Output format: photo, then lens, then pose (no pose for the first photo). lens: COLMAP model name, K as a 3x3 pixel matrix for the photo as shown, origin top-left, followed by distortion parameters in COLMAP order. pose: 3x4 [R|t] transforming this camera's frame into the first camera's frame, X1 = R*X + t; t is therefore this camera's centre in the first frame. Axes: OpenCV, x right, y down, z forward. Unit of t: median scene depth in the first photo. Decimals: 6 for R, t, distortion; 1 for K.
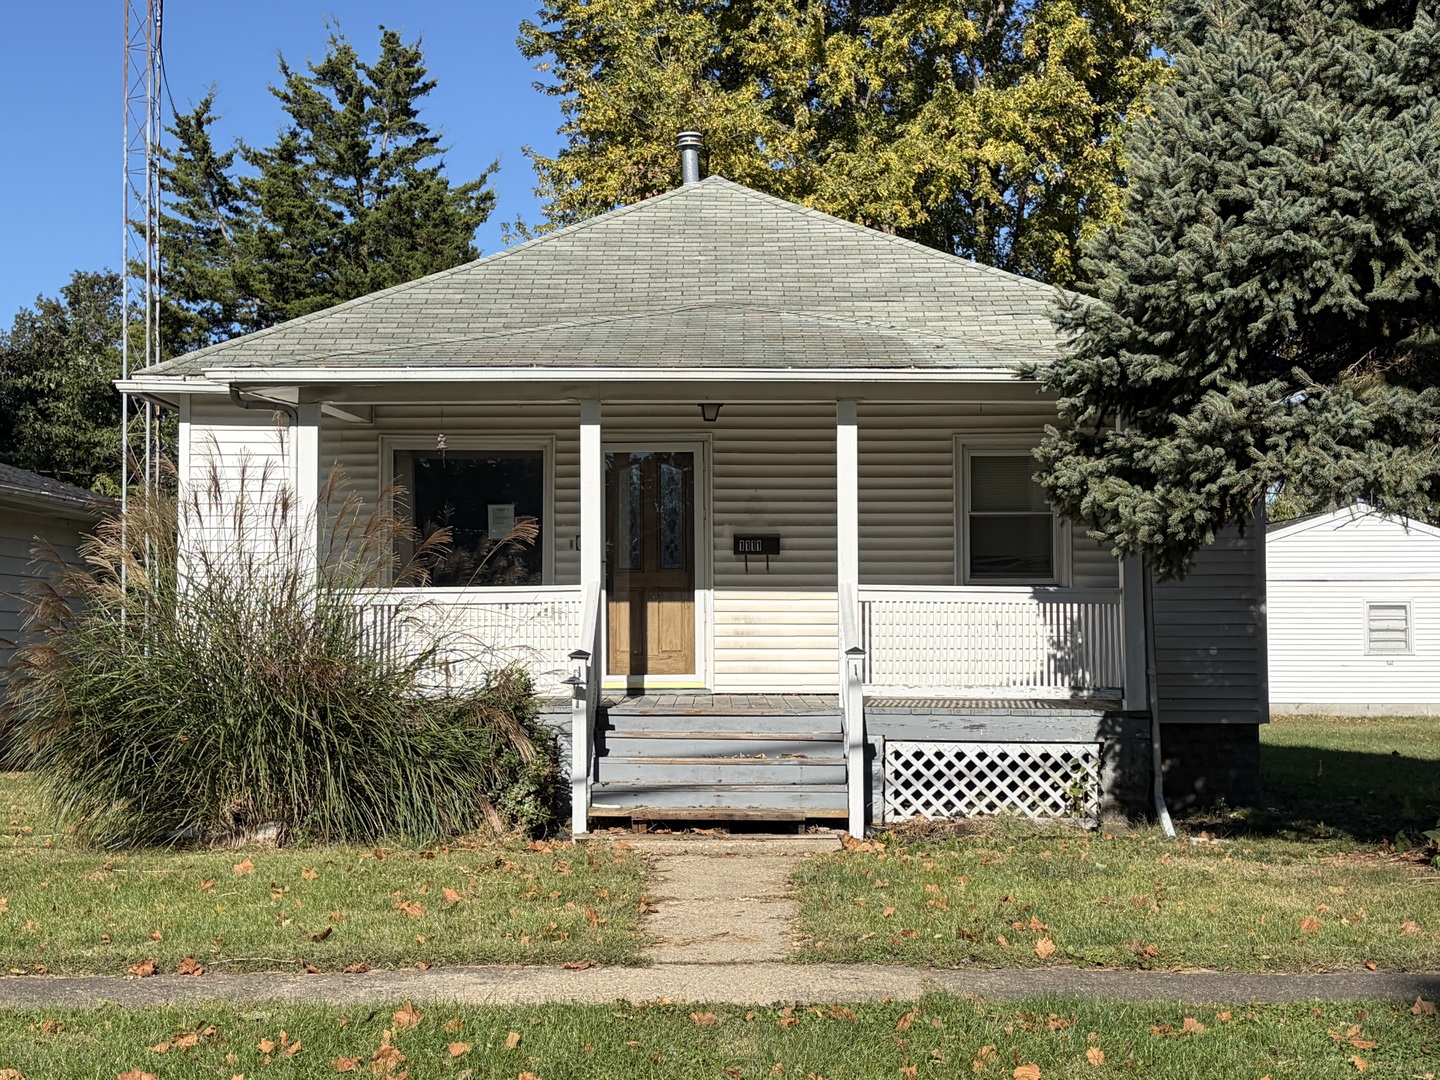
lens RADIAL K [[2046.1, 0, 717.7], [0, 2046.1, 530.6], [0, 0, 1]] dist [0.125220, 0.000000]
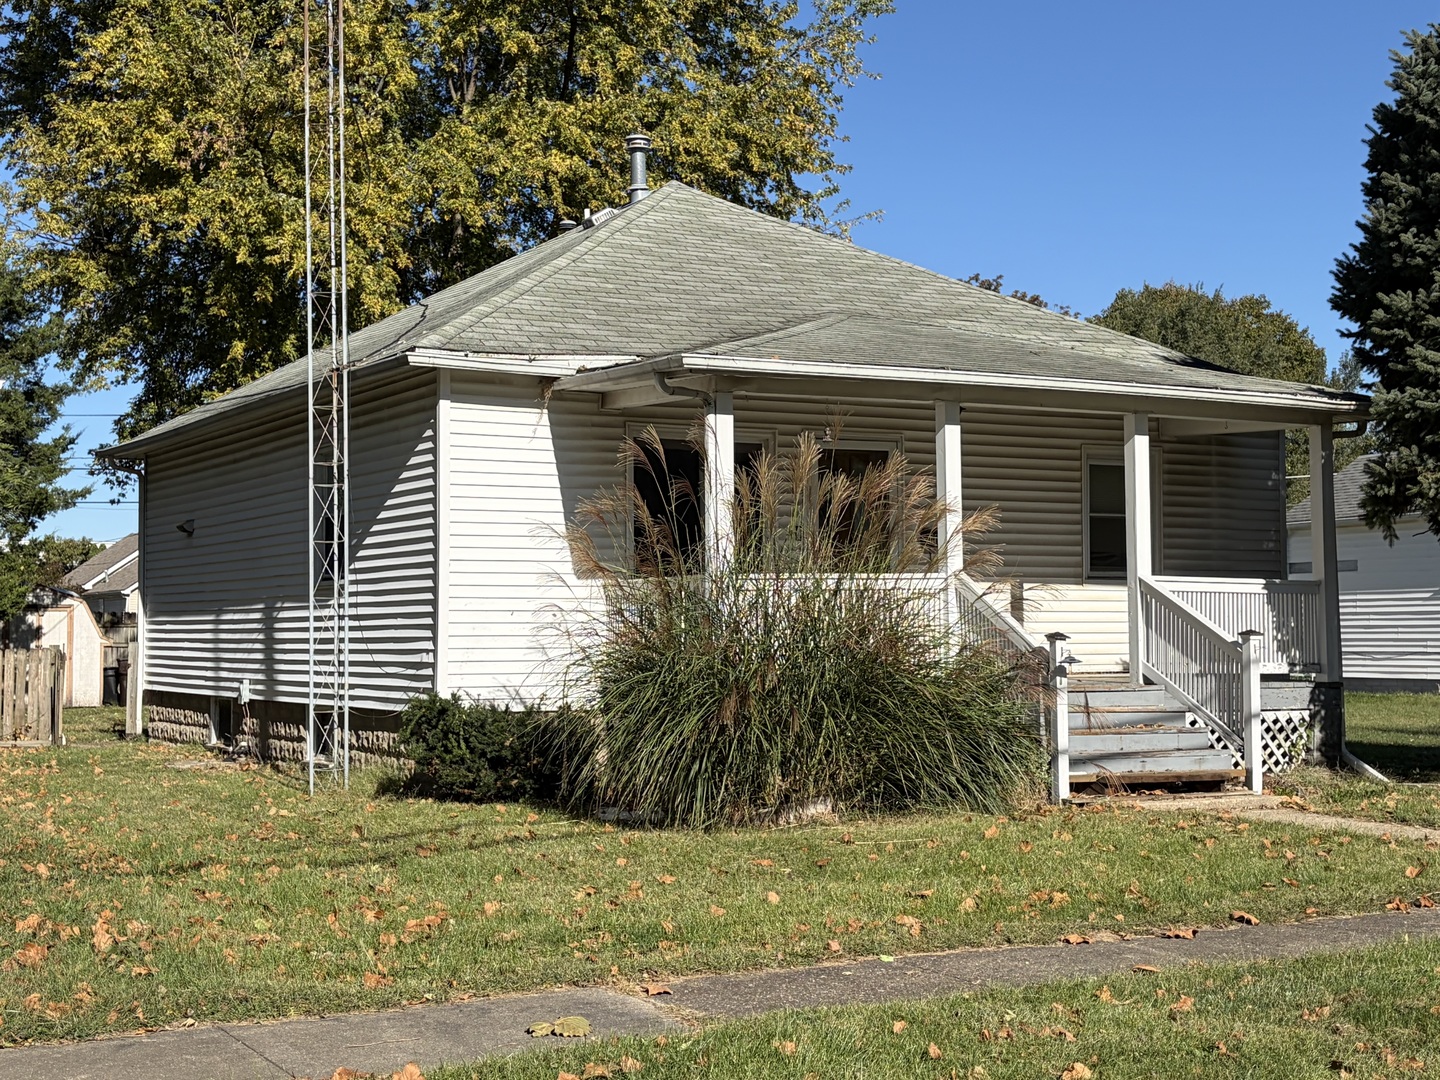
lens RADIAL K [[2046.1, 0, 715.7], [0, 2046.1, 546.4], [0, 0, 1]] dist [0.125220, 0.000000]
pose [[0.871368, 0.017587, 0.490315, -0.710386], [-0.022020, 0.999752, 0.003273, 0.011729], [-0.490136, -0.013649, 0.871539, 0.117675]]
